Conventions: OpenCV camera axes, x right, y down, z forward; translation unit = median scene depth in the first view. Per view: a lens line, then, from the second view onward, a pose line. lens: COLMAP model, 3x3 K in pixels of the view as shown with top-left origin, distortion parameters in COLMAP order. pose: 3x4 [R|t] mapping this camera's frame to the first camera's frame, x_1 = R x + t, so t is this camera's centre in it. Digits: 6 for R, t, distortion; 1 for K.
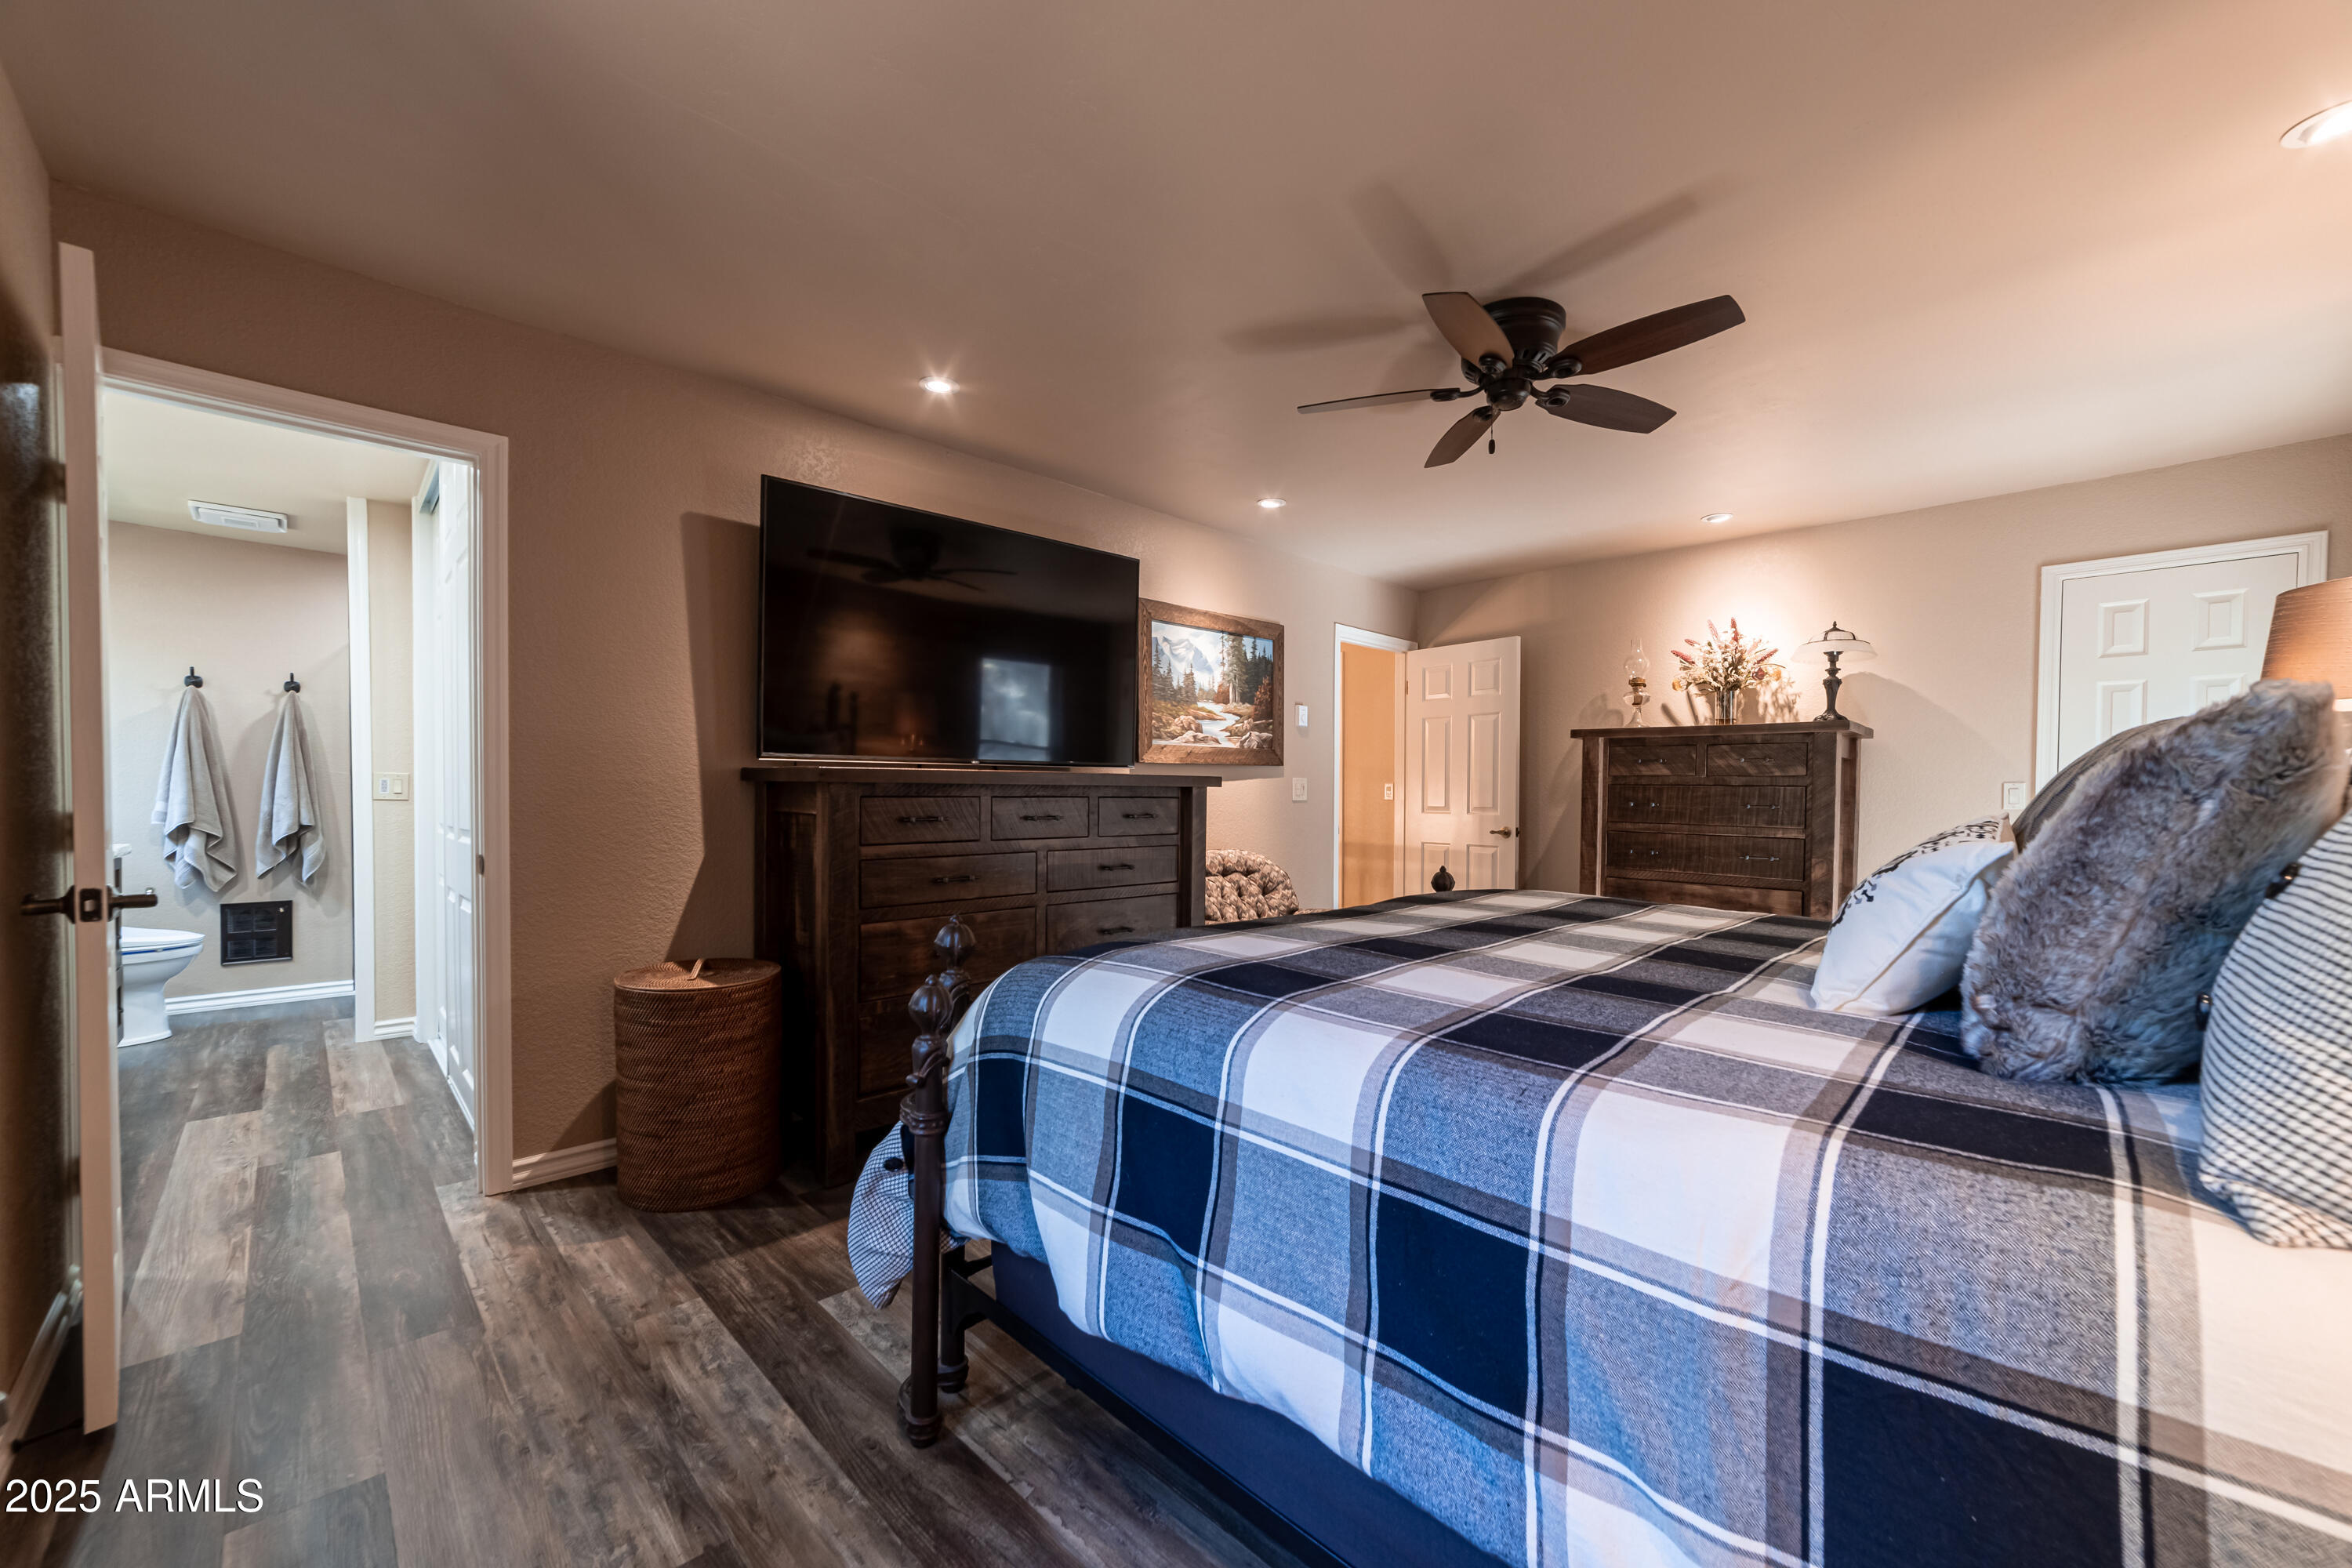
lens RADIAL K [[925.6, 0, 1191.3], [0, 925.6, 803.4], [0, 0, 1]] dist [-0.006287, 0.000270]
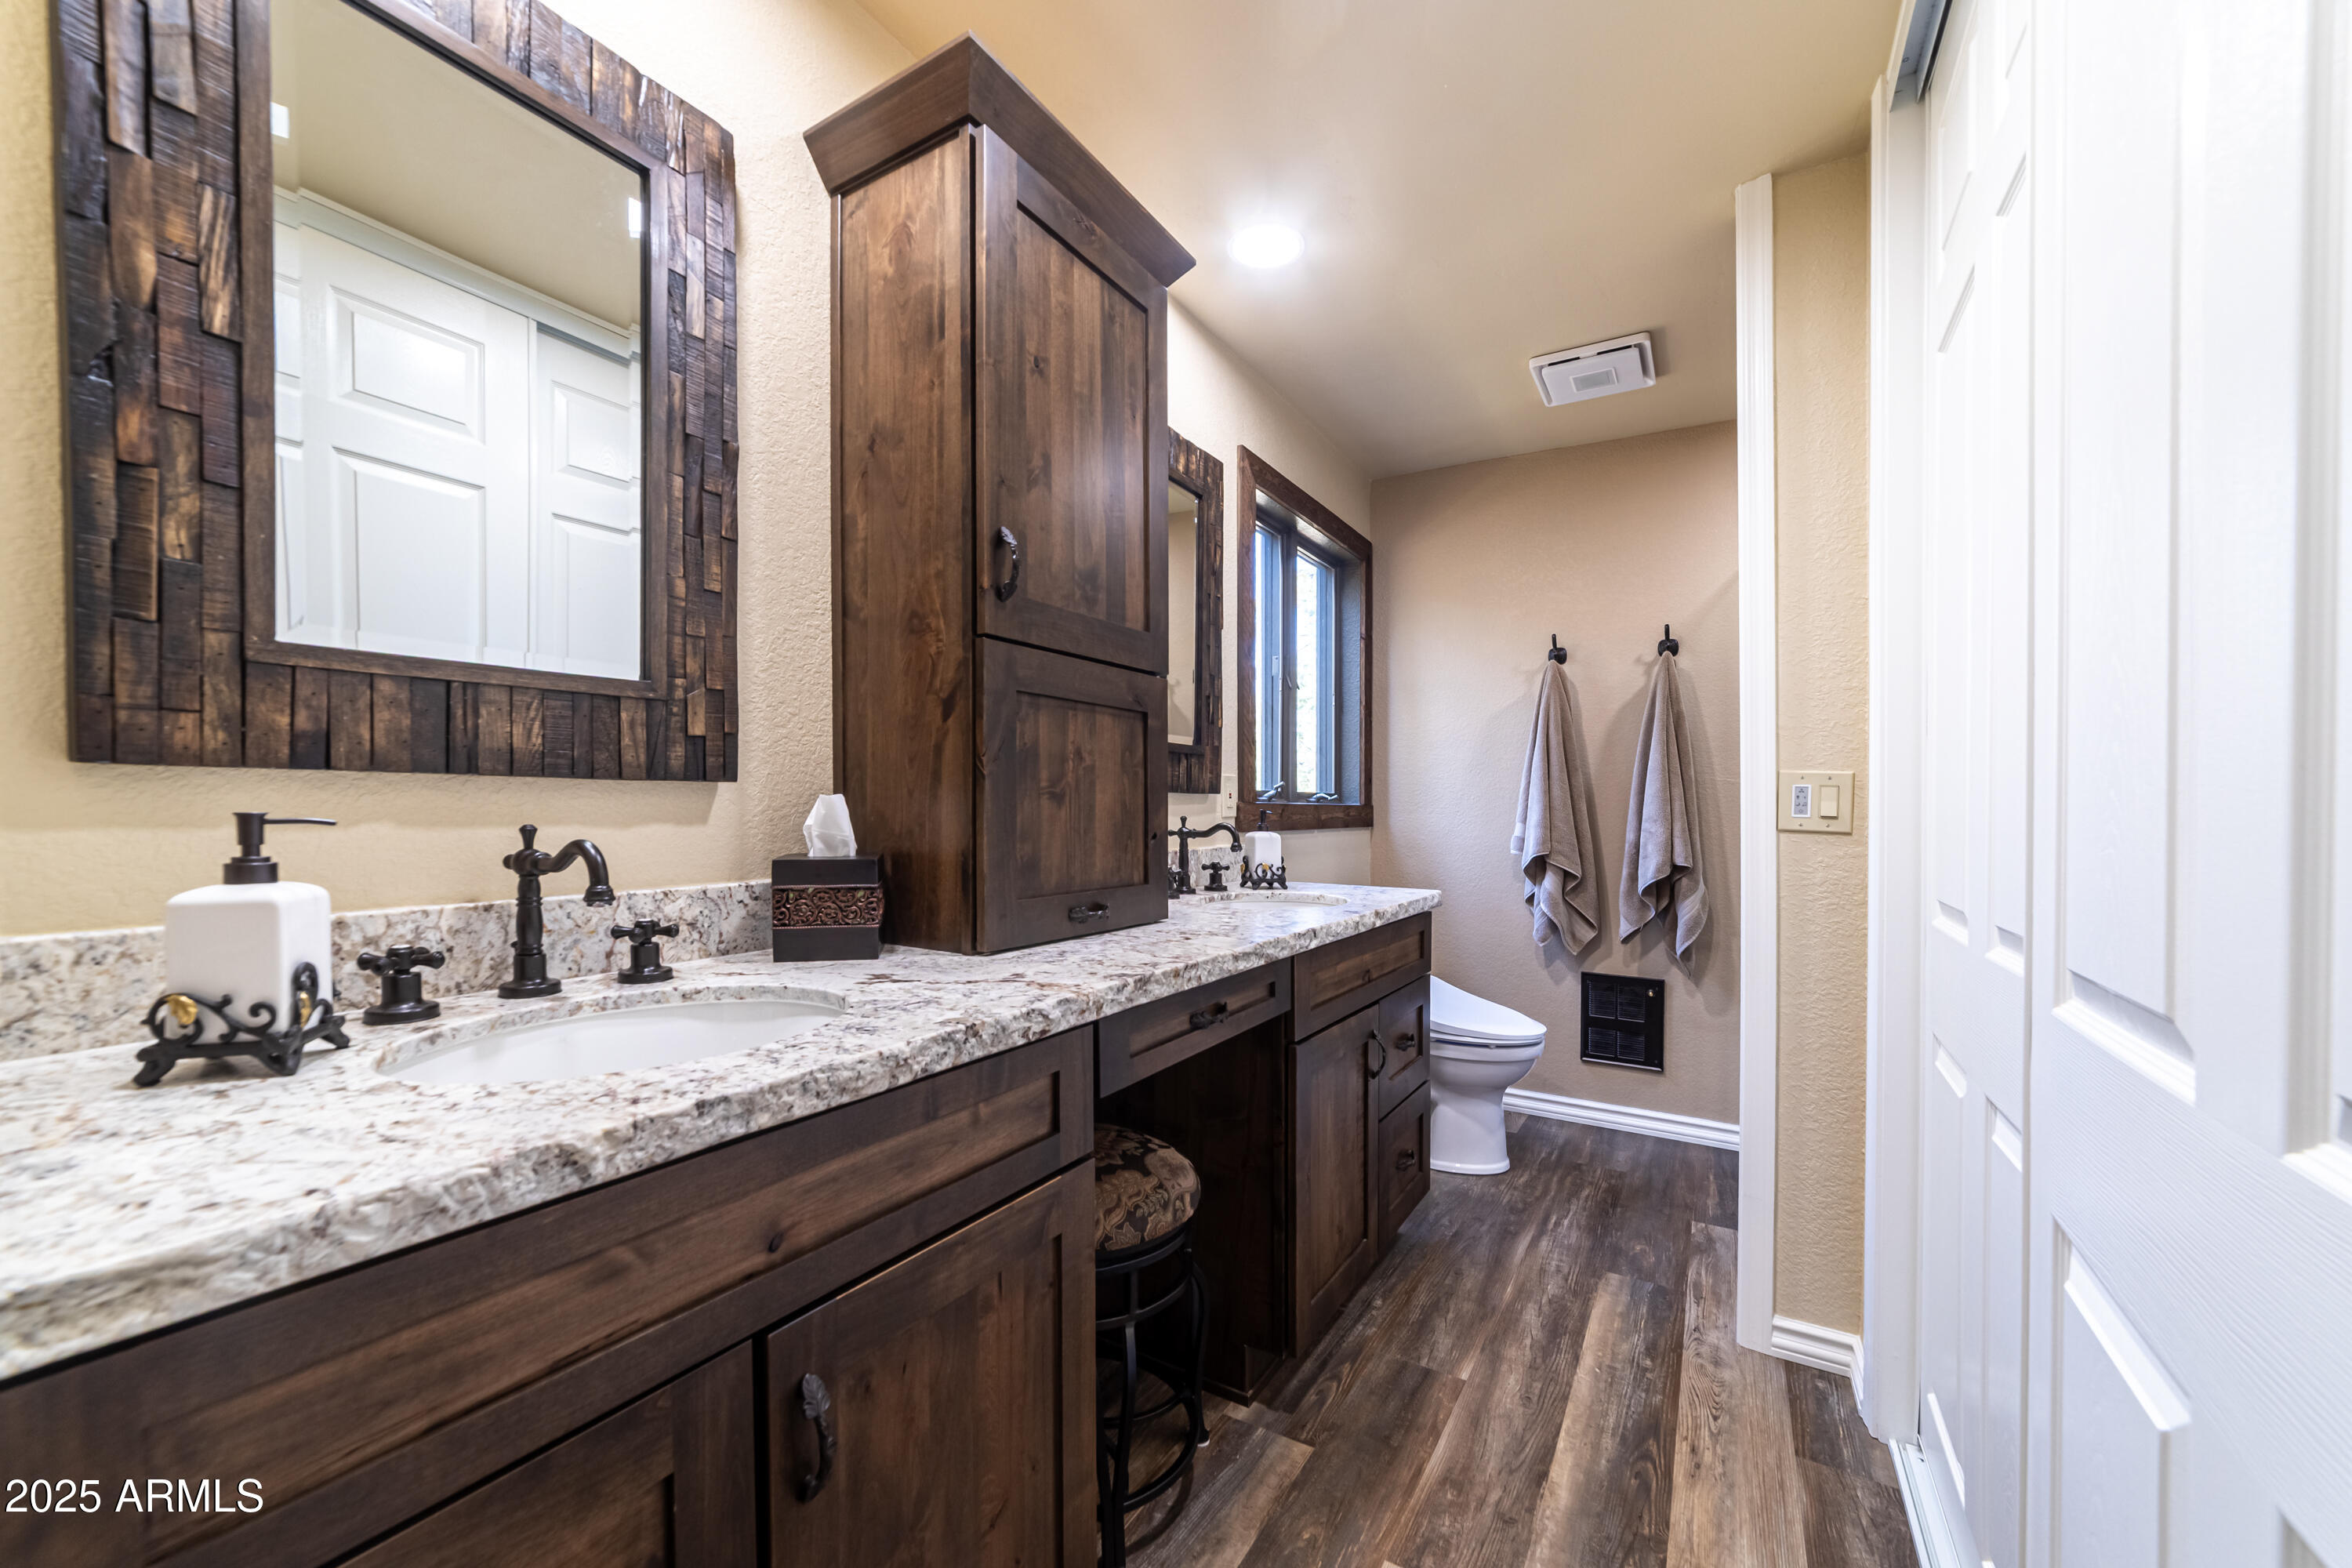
lens RADIAL K [[925.6, 0, 1194.4], [0, 925.6, 806.0], [0, 0, 1]] dist [-0.006287, 0.000270]
pose [[0.274574, 0.002576, -0.961562, -0.466269], [-0.014821, 0.999889, -0.001553, -0.010539], [0.961452, 0.014678, 0.274582, 0.526752]]
